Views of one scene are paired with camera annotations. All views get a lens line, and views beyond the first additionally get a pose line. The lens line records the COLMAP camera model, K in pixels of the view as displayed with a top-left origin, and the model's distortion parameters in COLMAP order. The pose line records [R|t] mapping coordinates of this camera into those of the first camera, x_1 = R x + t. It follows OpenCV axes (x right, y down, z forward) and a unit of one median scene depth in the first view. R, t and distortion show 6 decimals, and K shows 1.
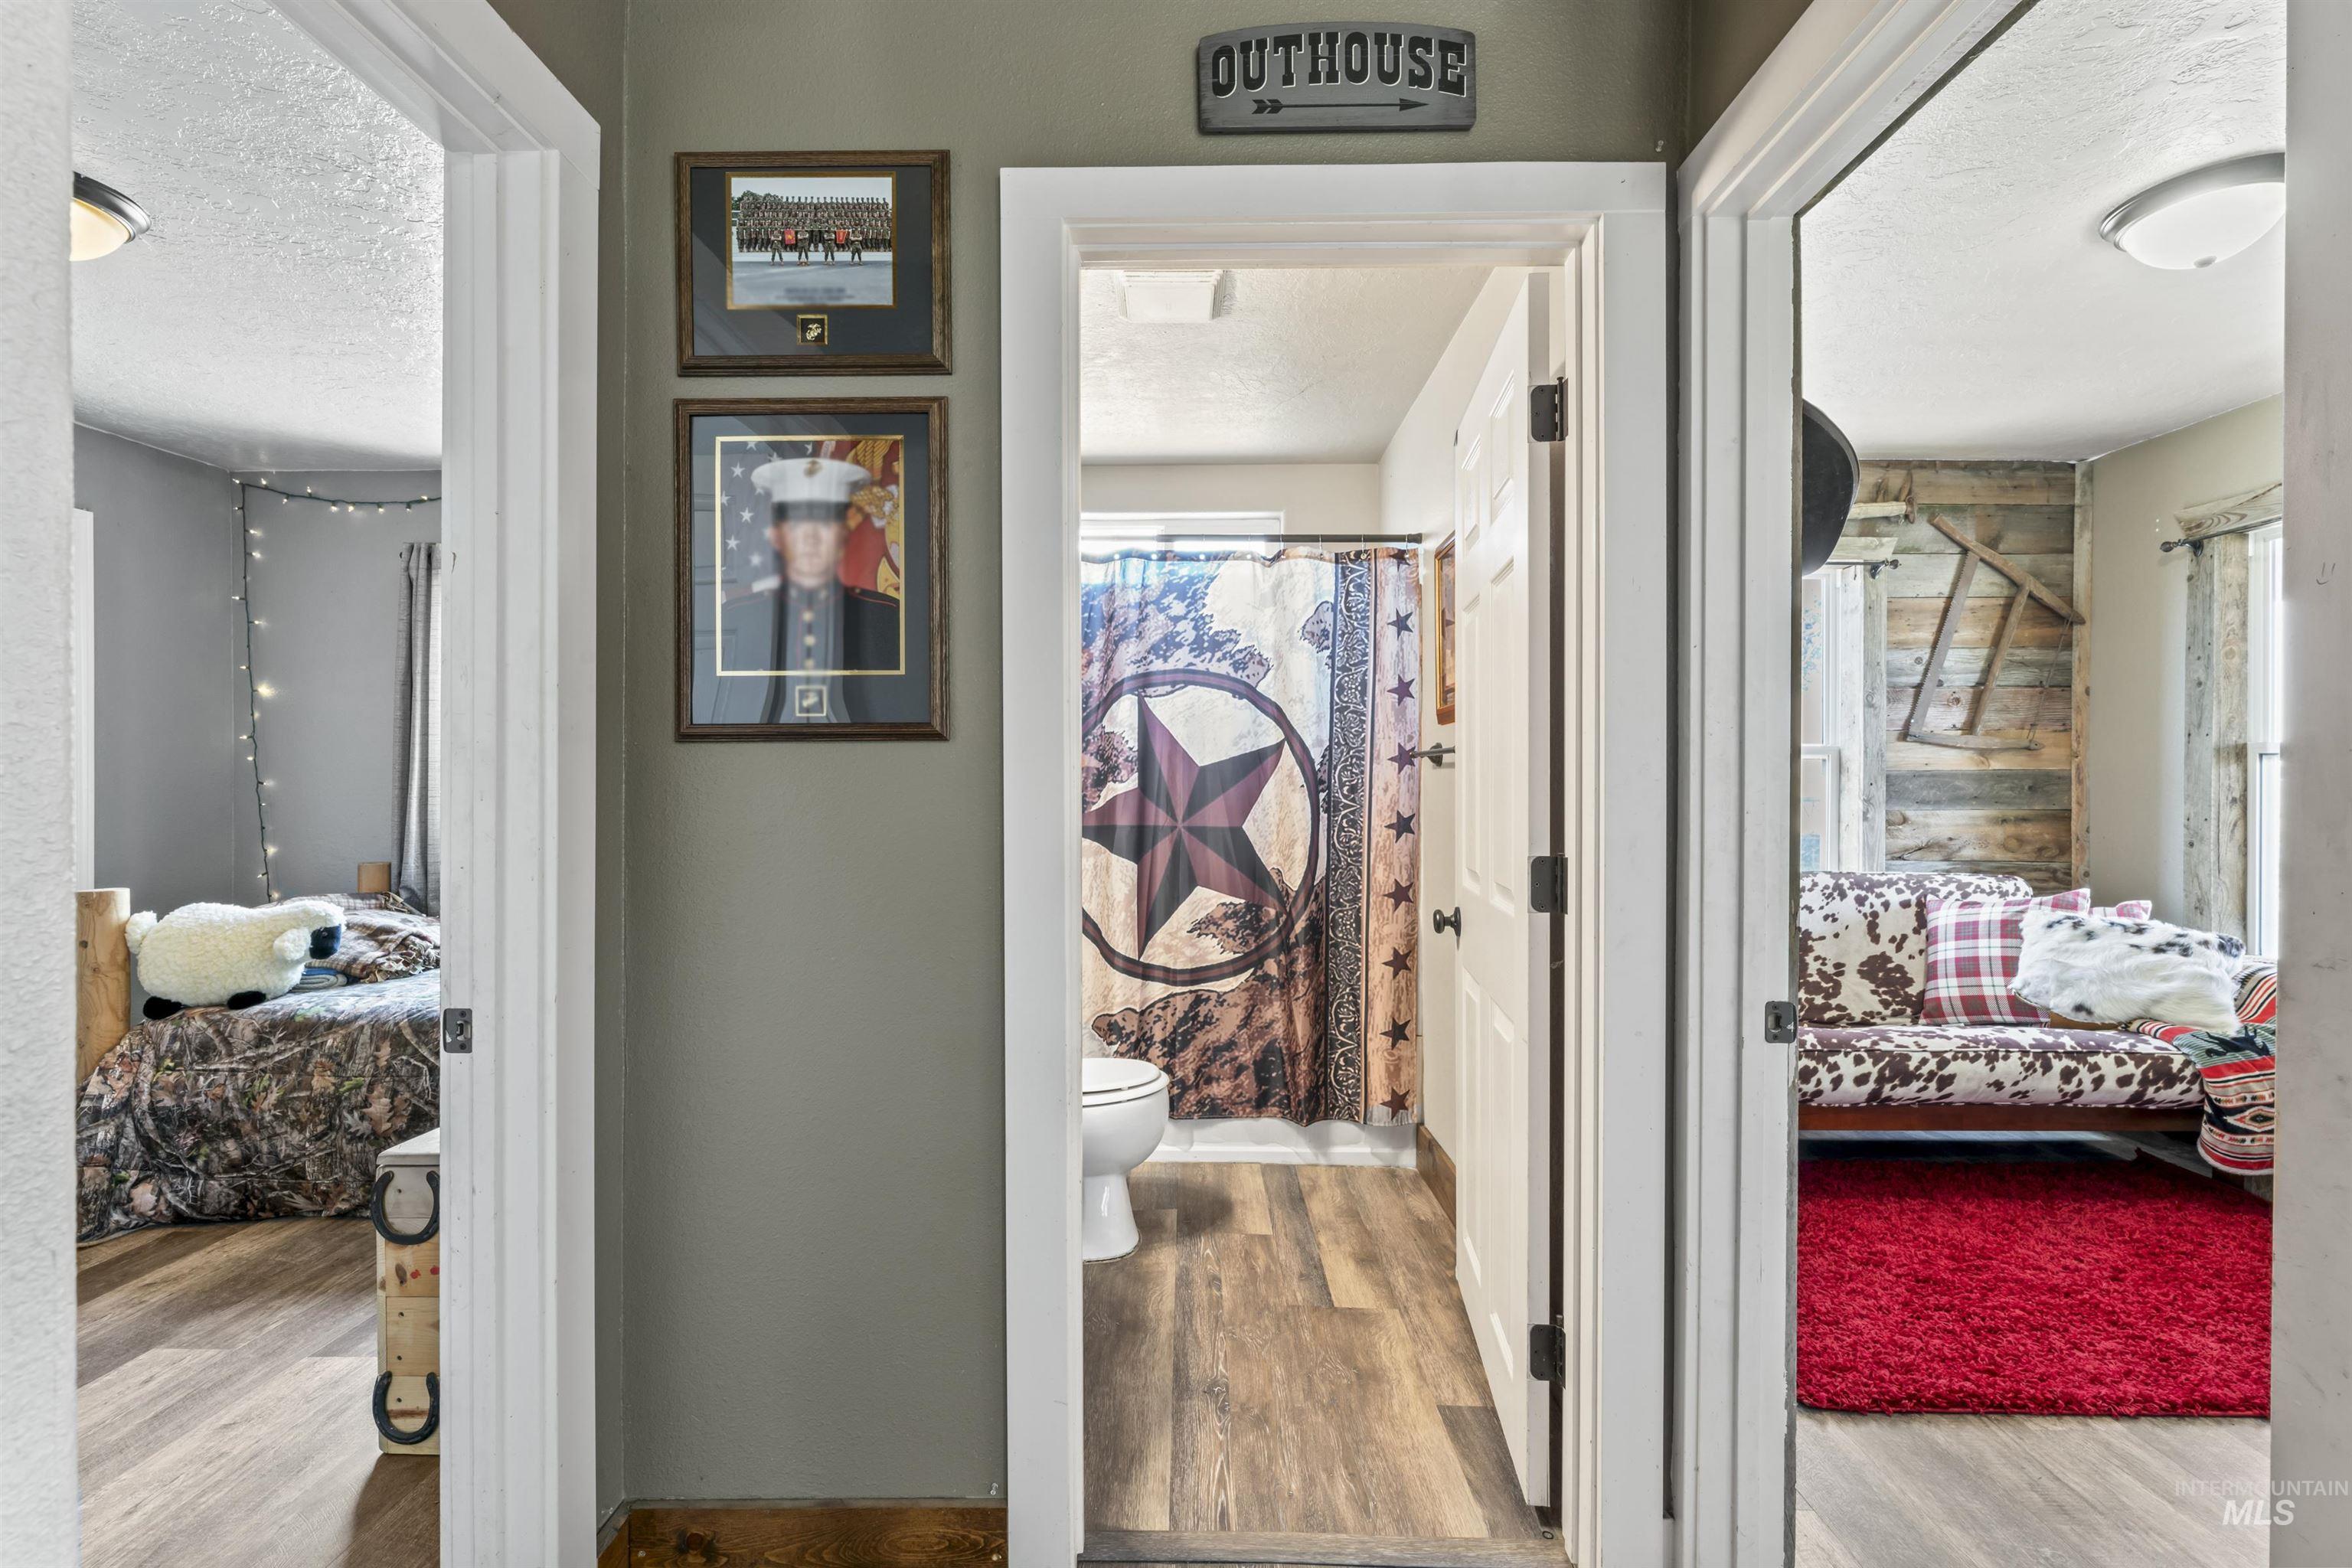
lens RADIAL K [[1027.1, 0, 1173.4], [0, 1027.1, 787.5], [0, 0, 1]] dist [-0.004865, 0.000229]
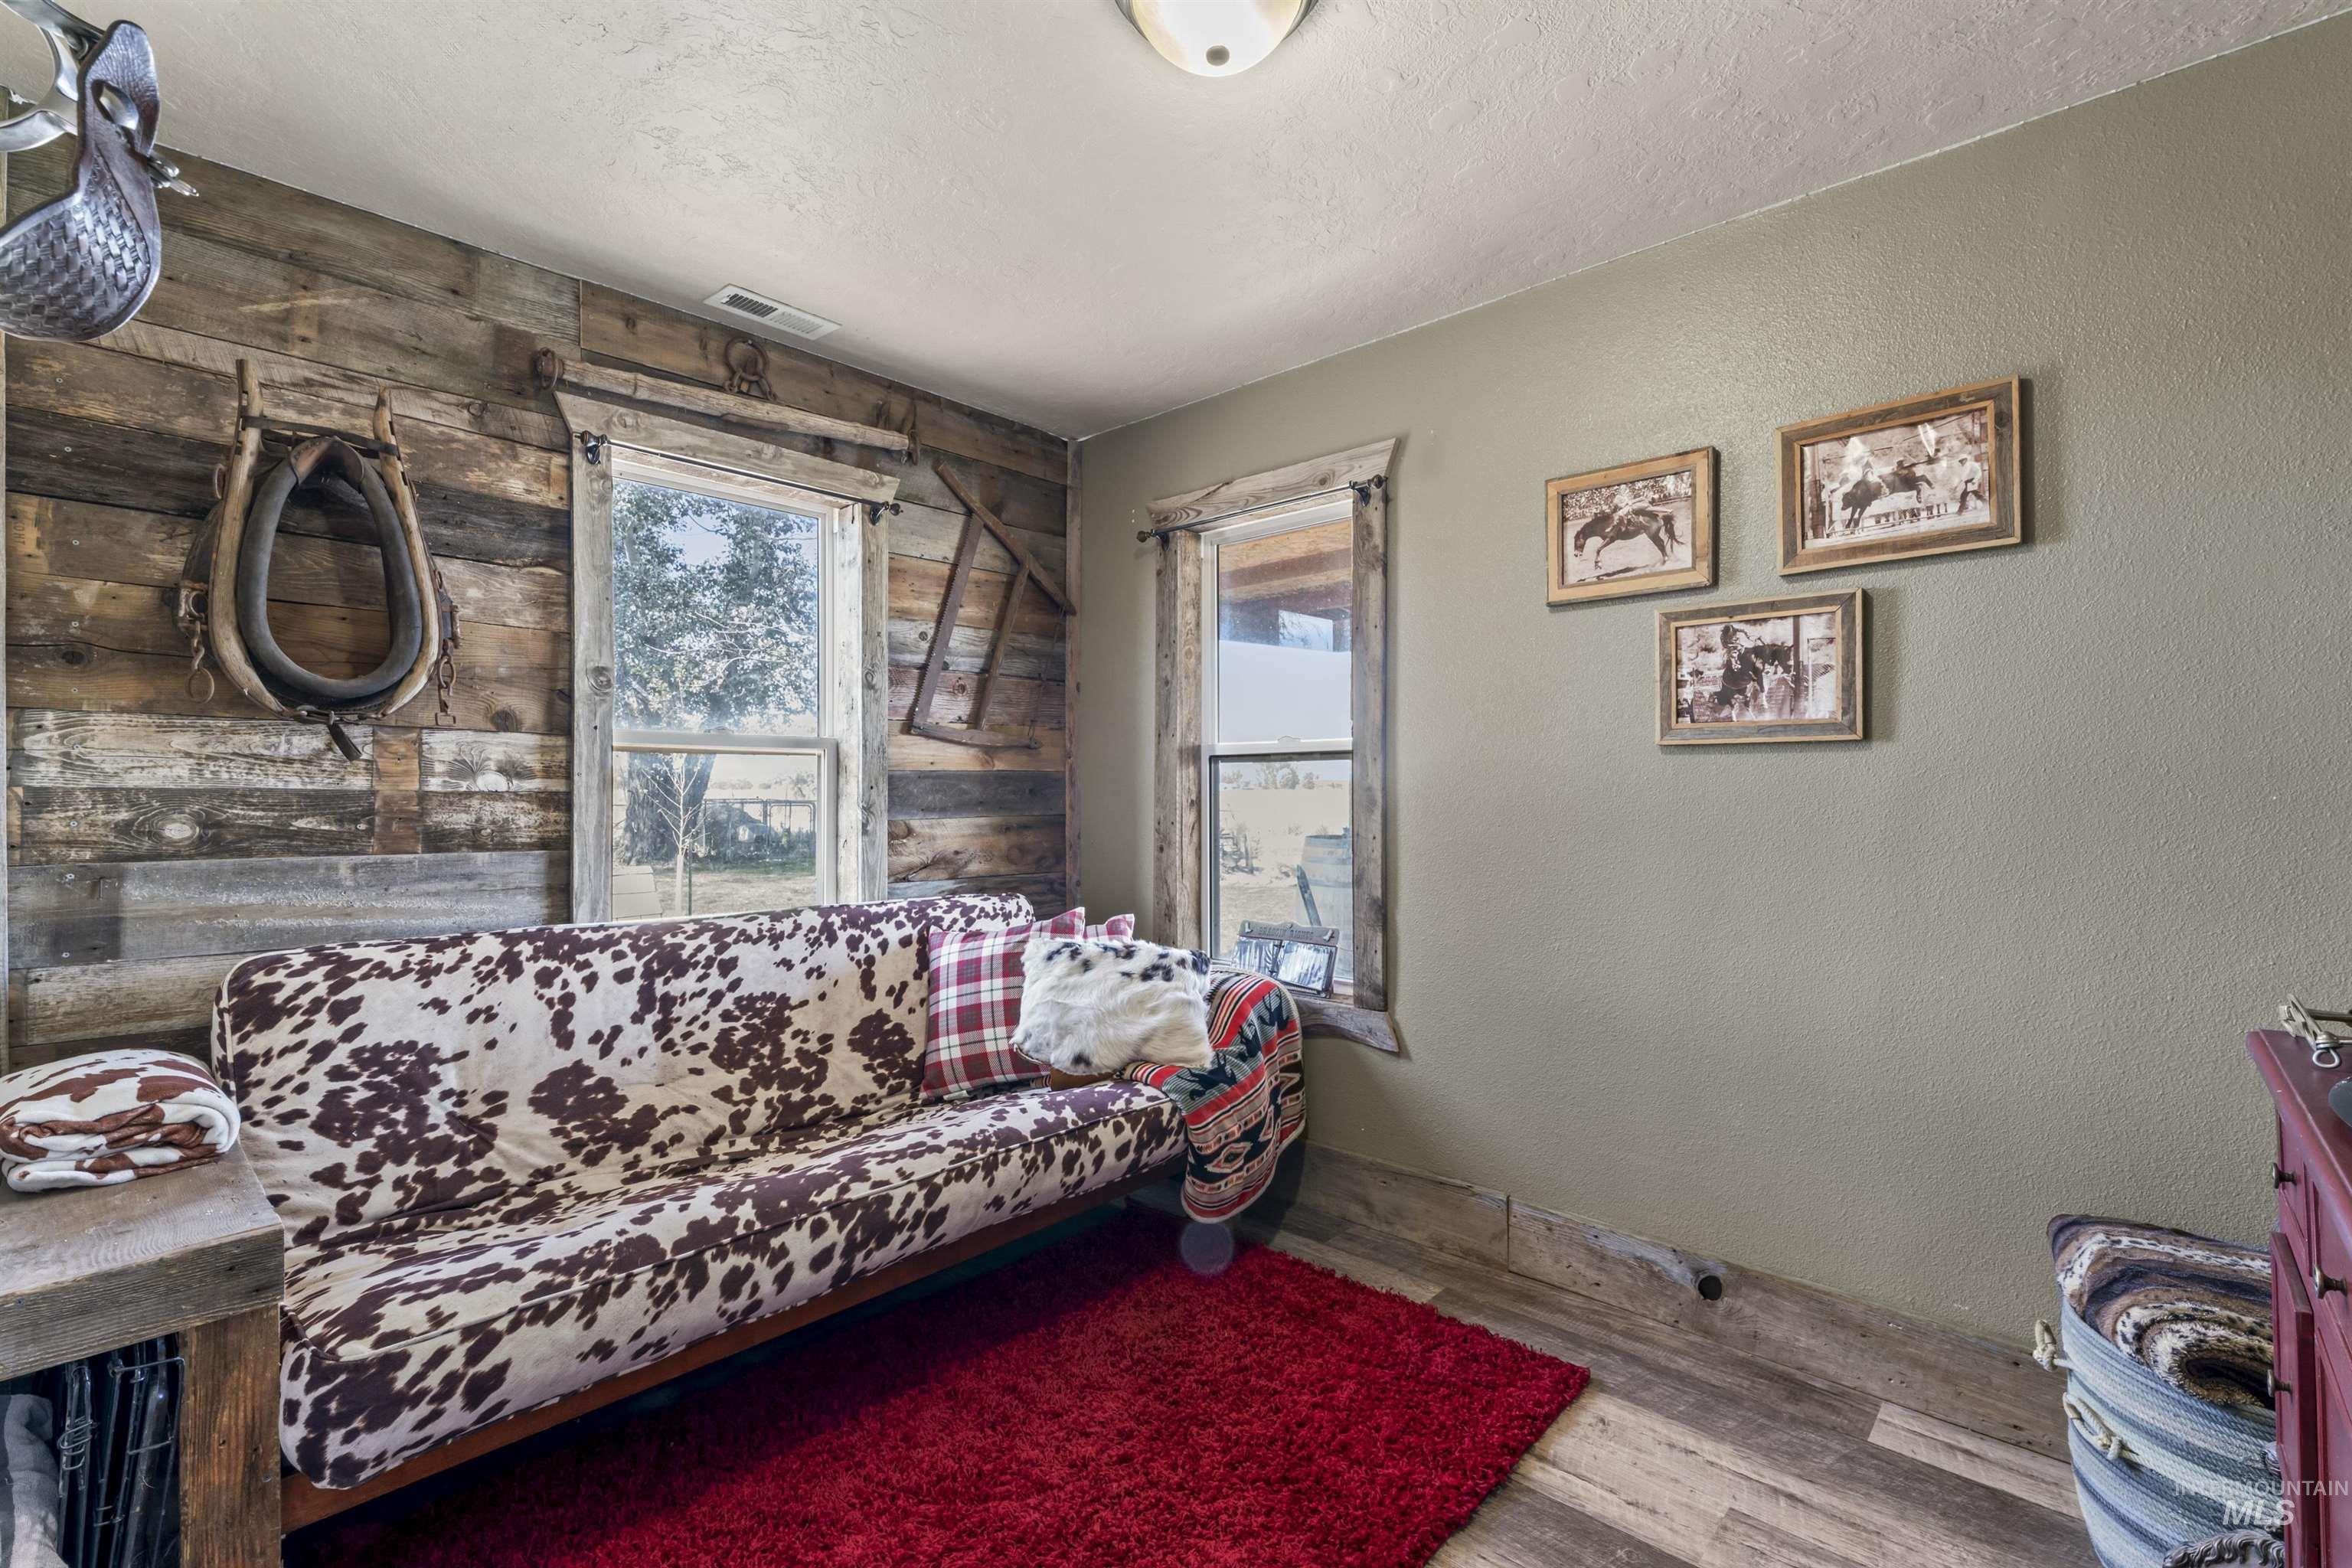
lens RADIAL K [[1028.5, 0, 1176.6], [0, 1028.5, 781.1], [0, 0, 1]] dist [-0.000960, -0.000122]
pose [[0.669238, 0.003136, 0.743041, 0.287330], [0.005455, 0.999943, -0.009134, 0.000391], [-0.743028, 0.010166, 0.669183, 0.342457]]
